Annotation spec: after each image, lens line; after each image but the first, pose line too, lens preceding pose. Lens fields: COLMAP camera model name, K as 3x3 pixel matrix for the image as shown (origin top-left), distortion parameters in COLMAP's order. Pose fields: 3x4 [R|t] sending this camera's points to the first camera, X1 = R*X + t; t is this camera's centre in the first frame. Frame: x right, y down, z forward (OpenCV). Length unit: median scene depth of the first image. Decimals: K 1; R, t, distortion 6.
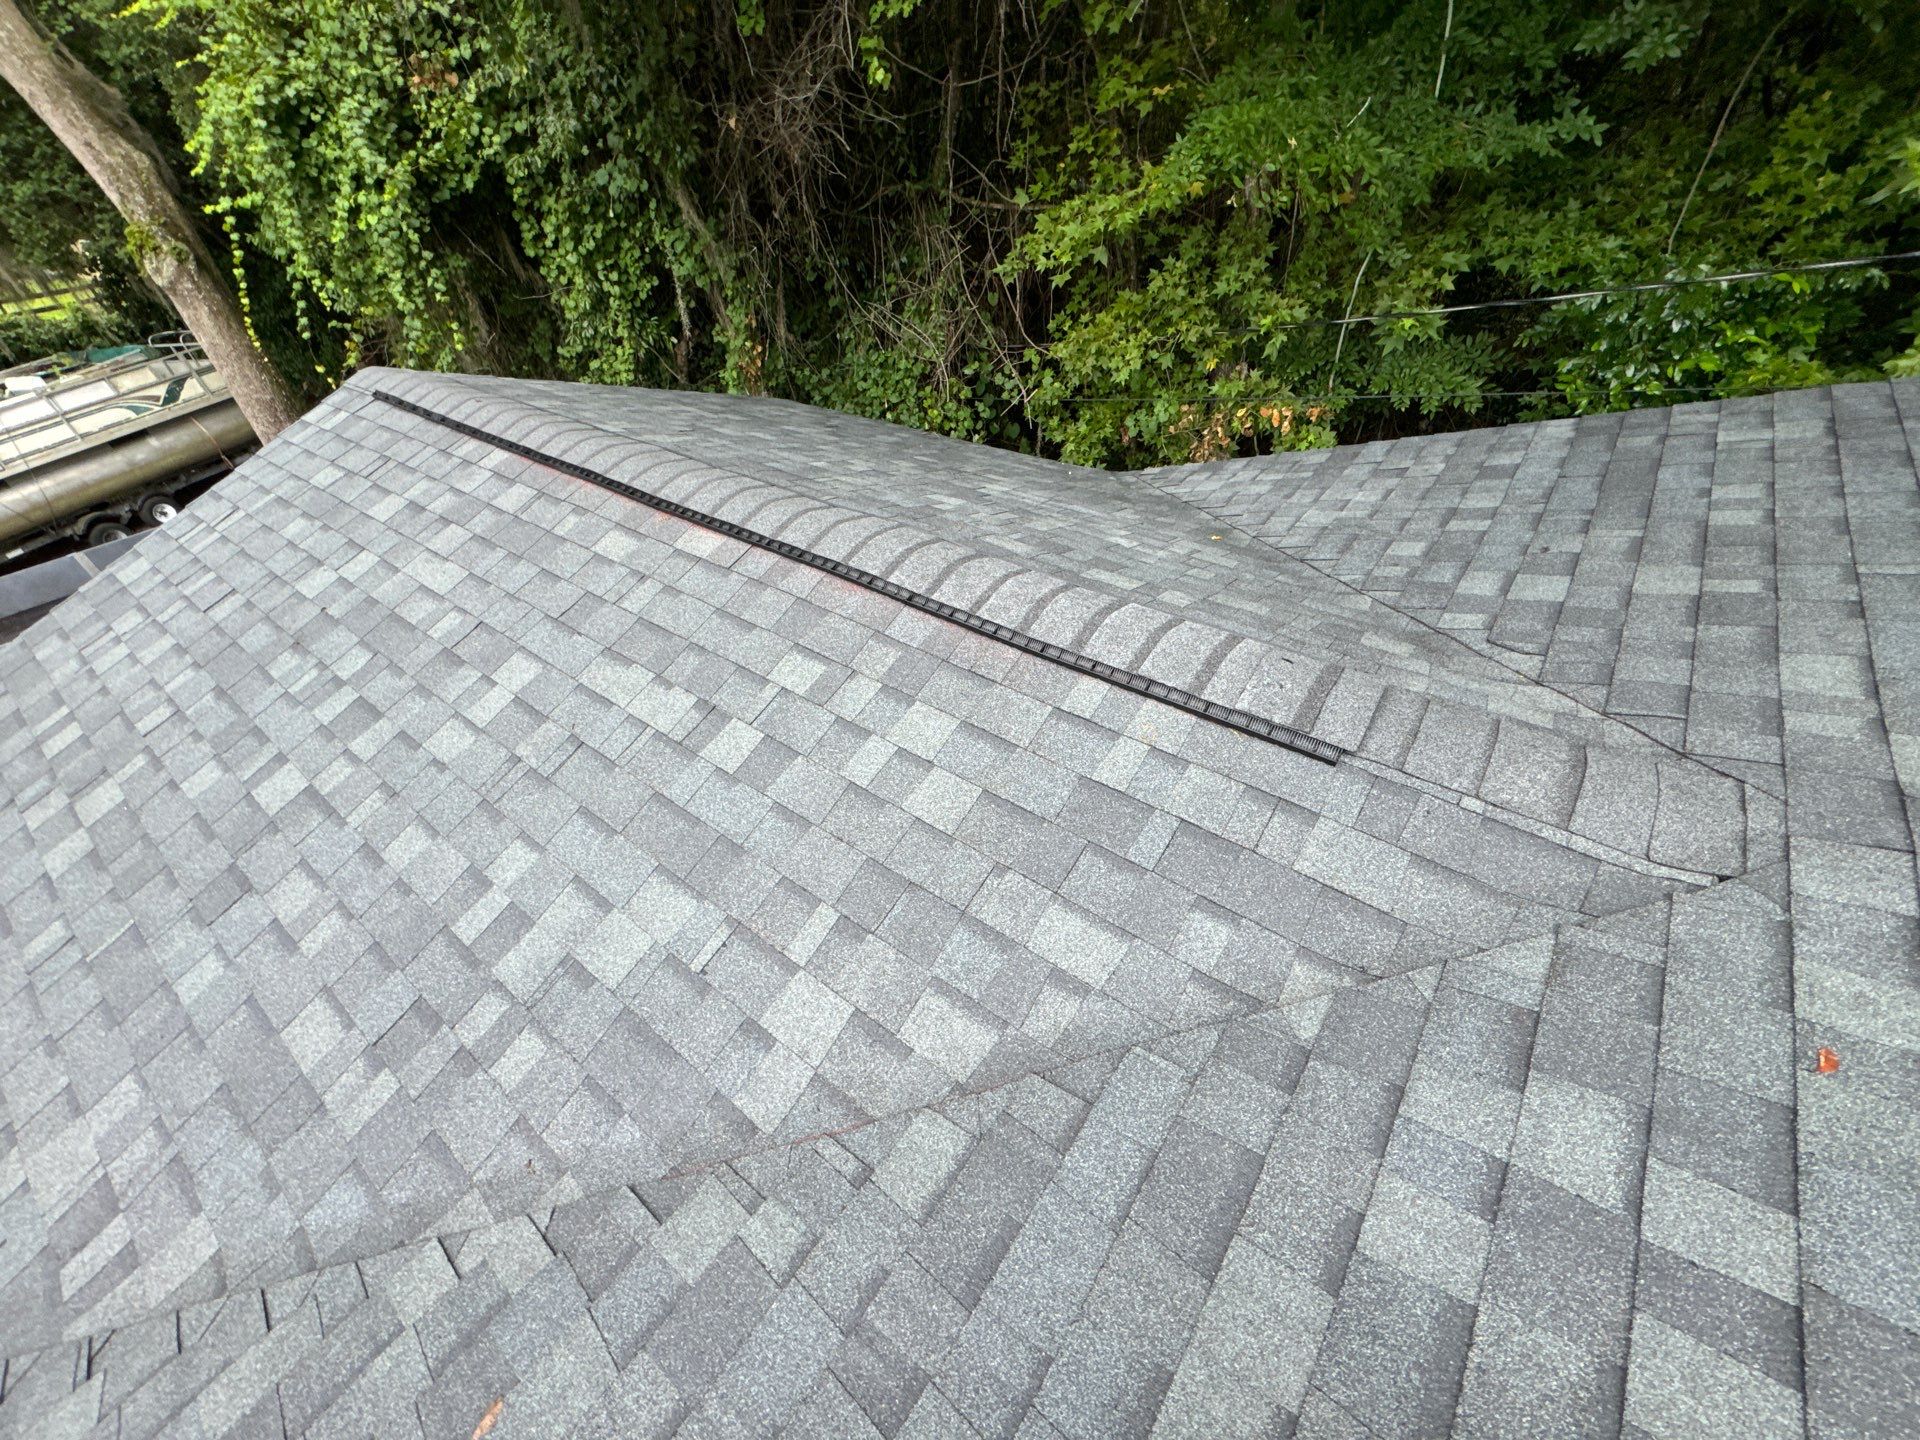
lens RADIAL K [[764.5, 0, 958.6], [0, 764.5, 721.0], [0, 0, 1]] dist [-0.003919, 0.000337]
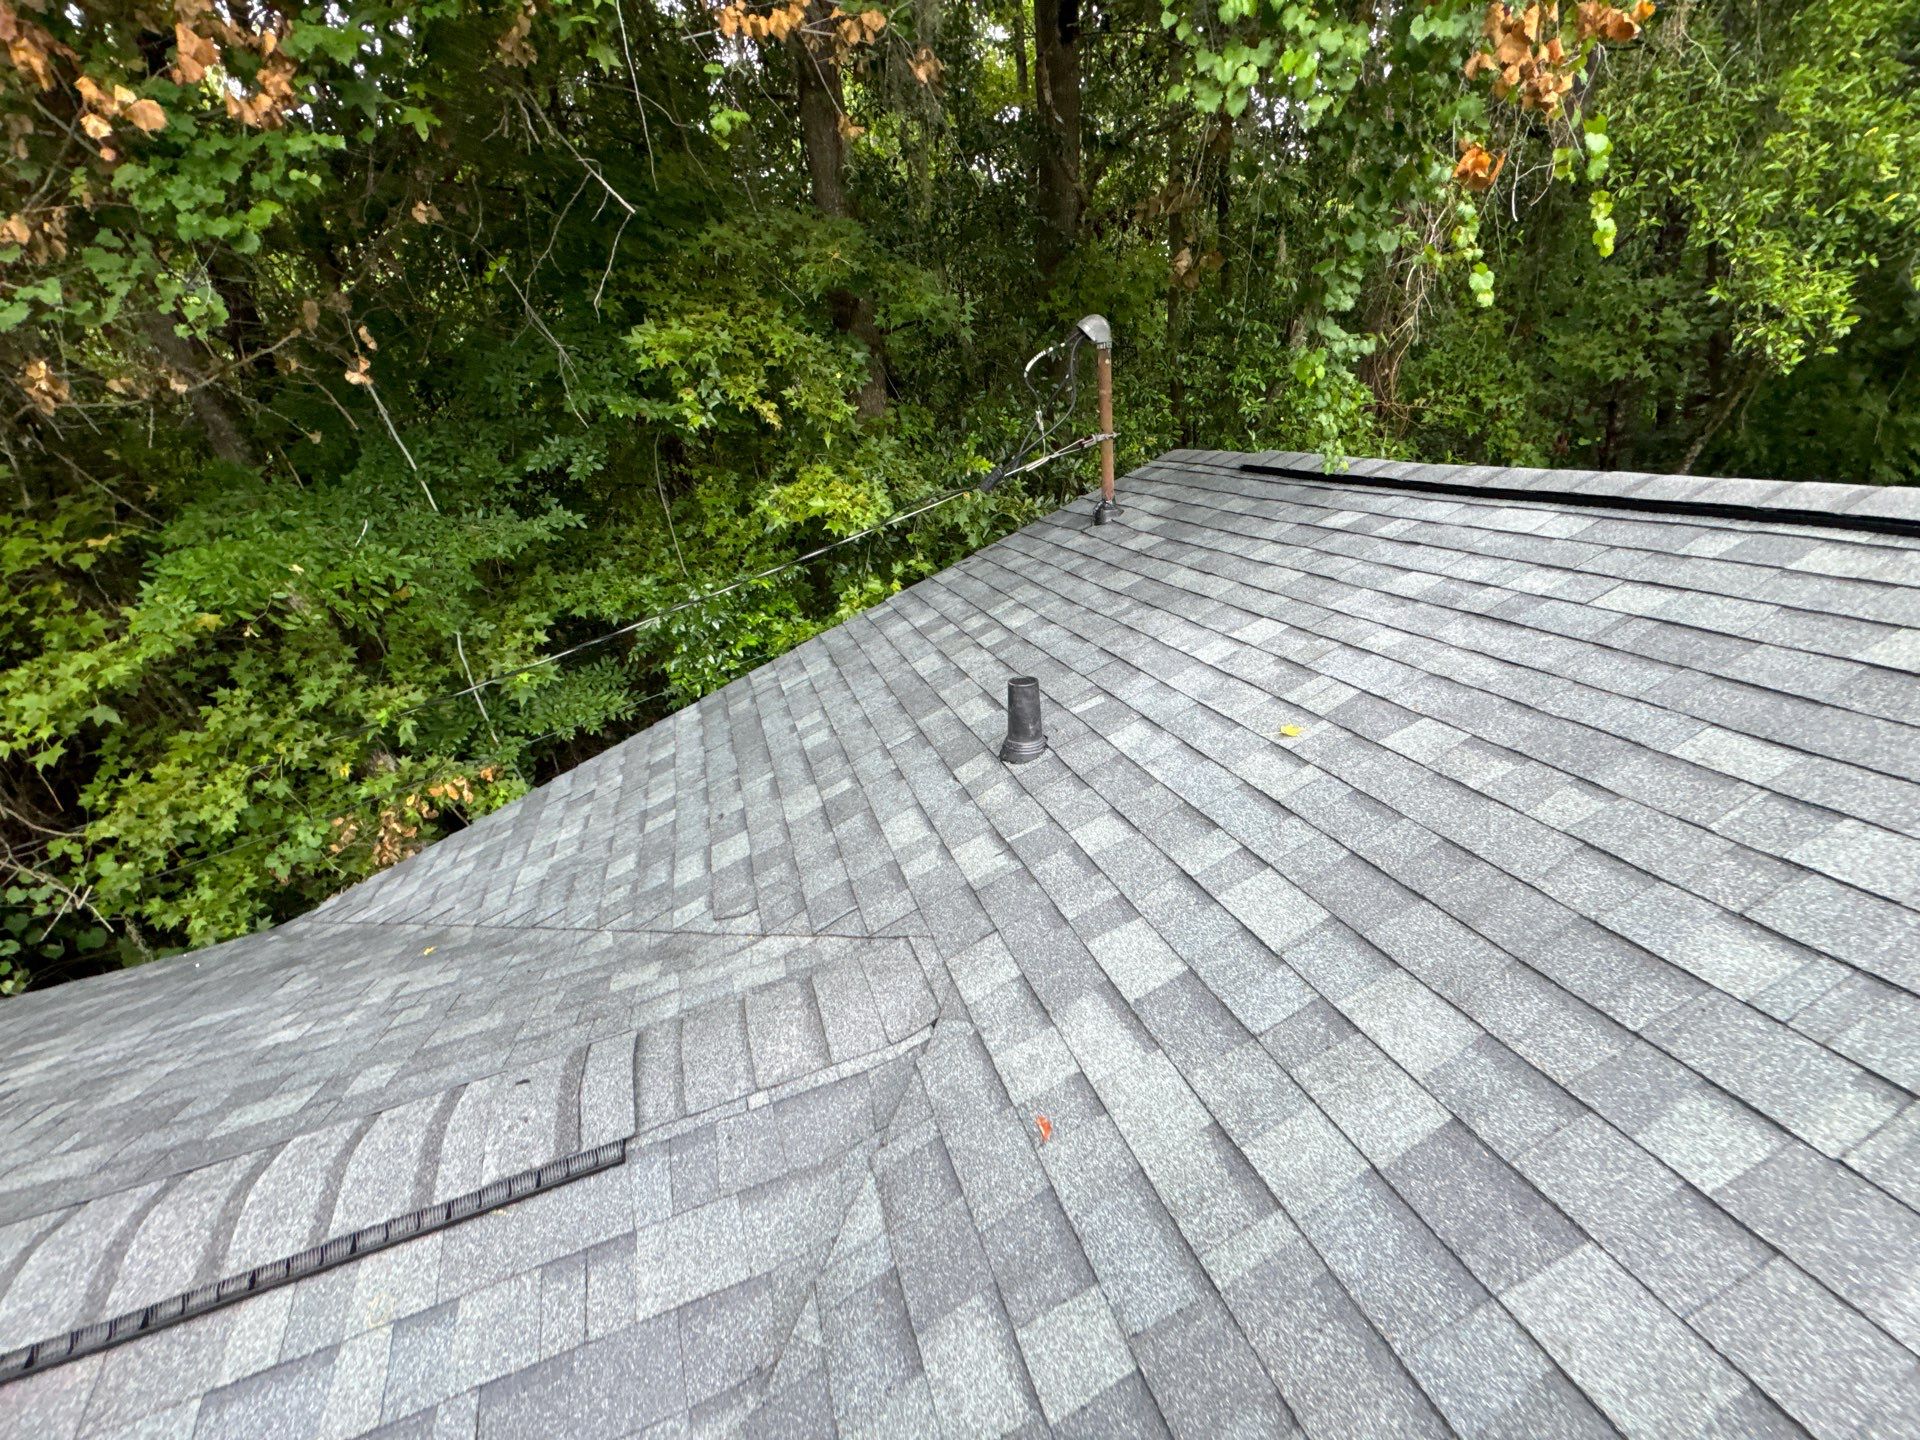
lens RADIAL K [[764.5, 0, 963.2], [0, 764.5, 721.9], [0, 0, 1]] dist [-0.003919, 0.000337]
pose [[0.551976, -0.337442, 0.762532, 0.094764], [0.595738, 0.799434, -0.077467, -0.021254], [-0.583454, 0.497030, 0.642295, -0.020704]]
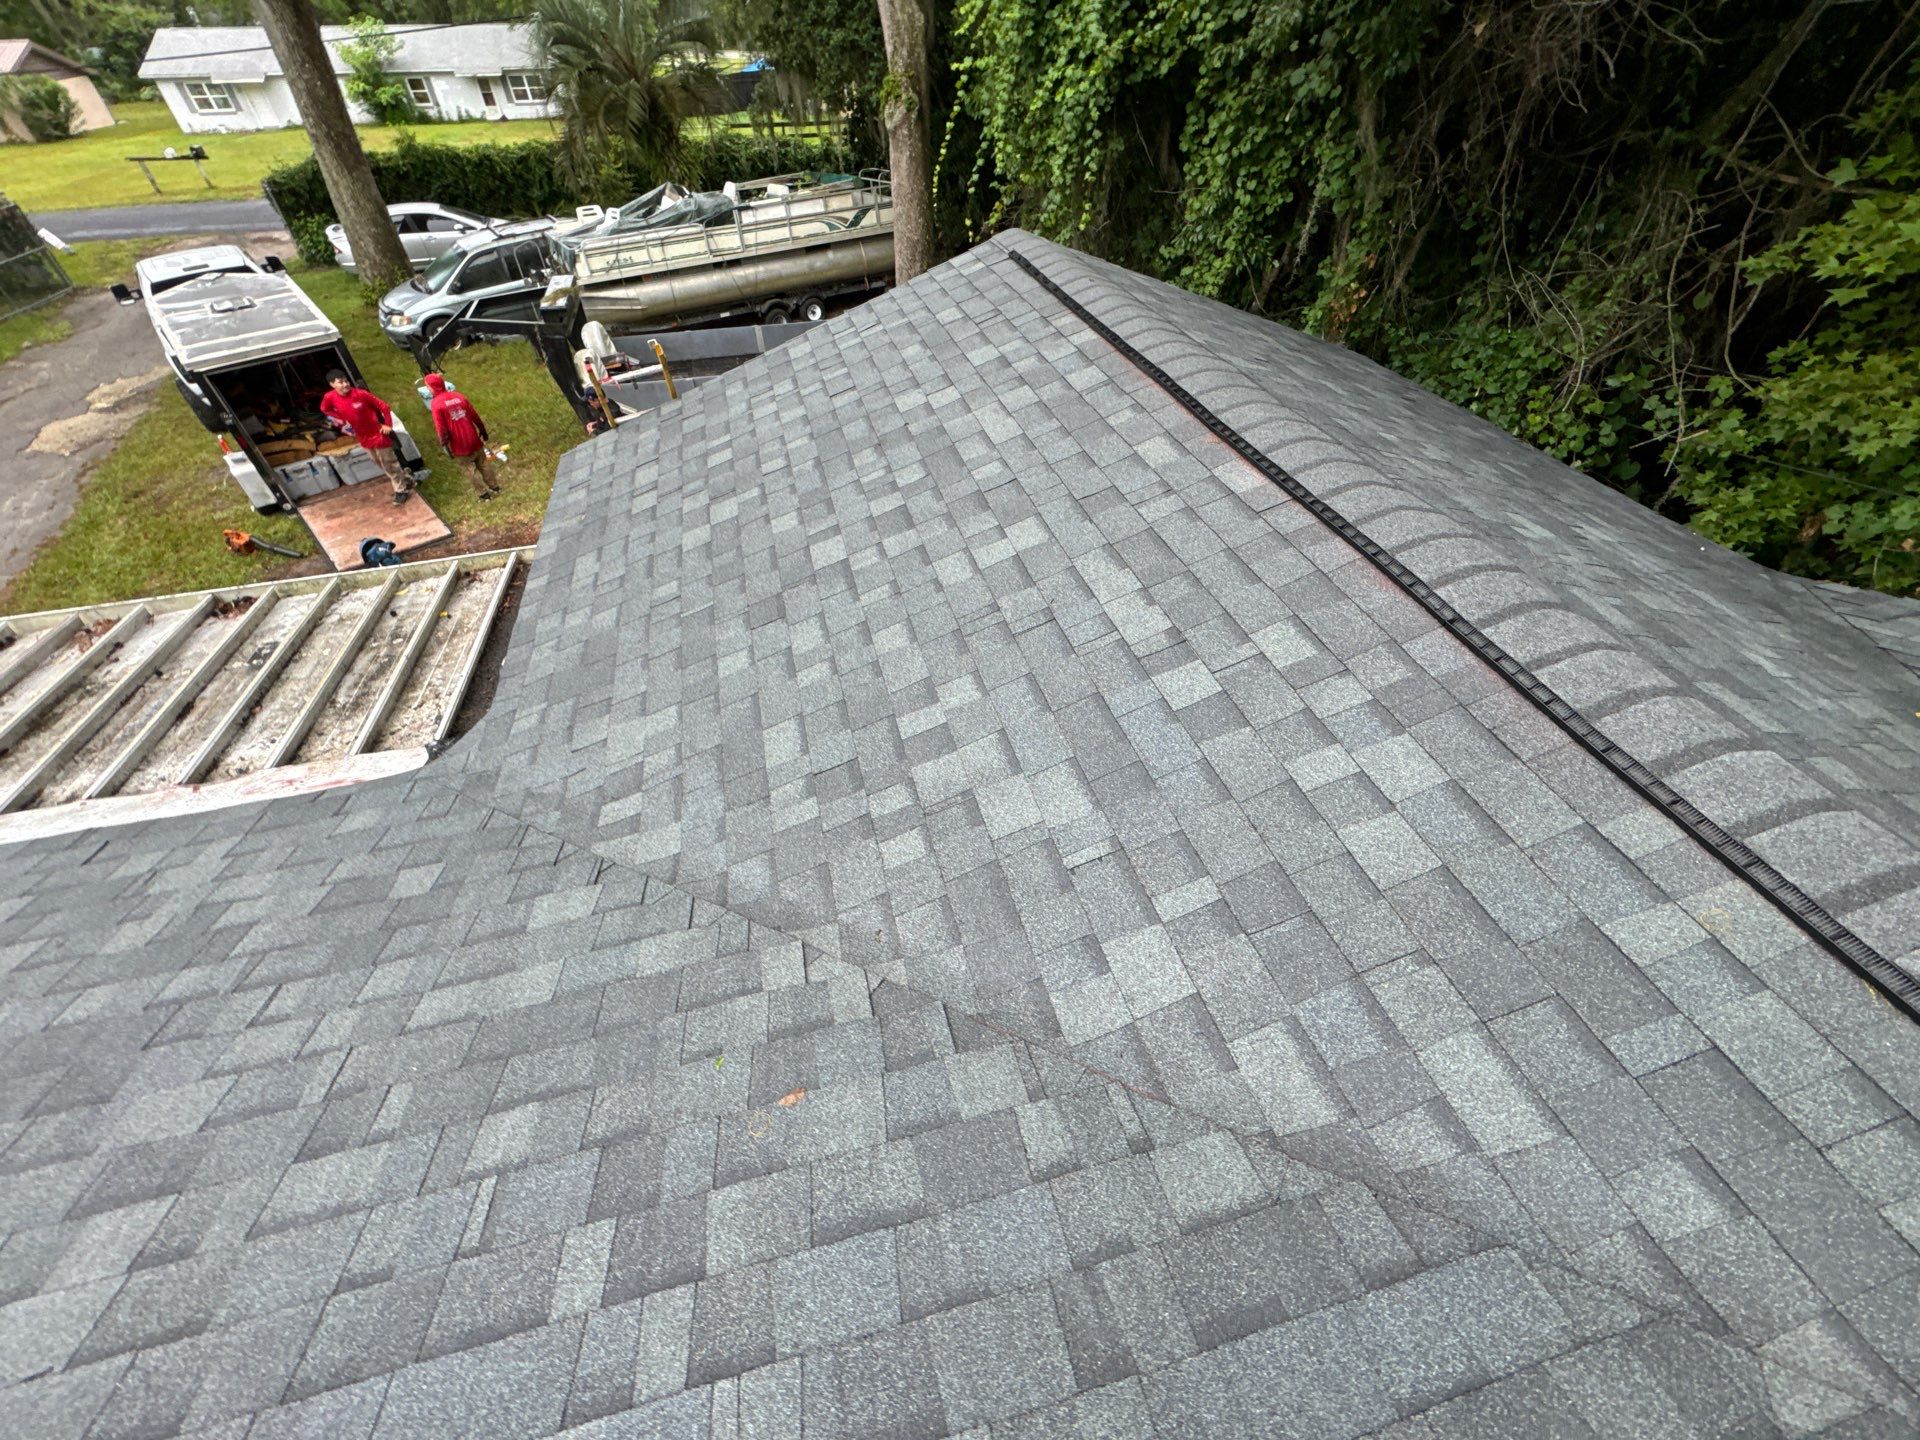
lens RADIAL K [[764.5, 0, 956.5], [0, 764.5, 718.6], [0, 0, 1]] dist [-0.003919, 0.000337]
pose [[0.784668, 0.460441, -0.415078, -0.057539], [-0.428693, 0.886694, 0.173192, 0.015779], [0.447792, 0.042043, 0.893149, -0.001769]]
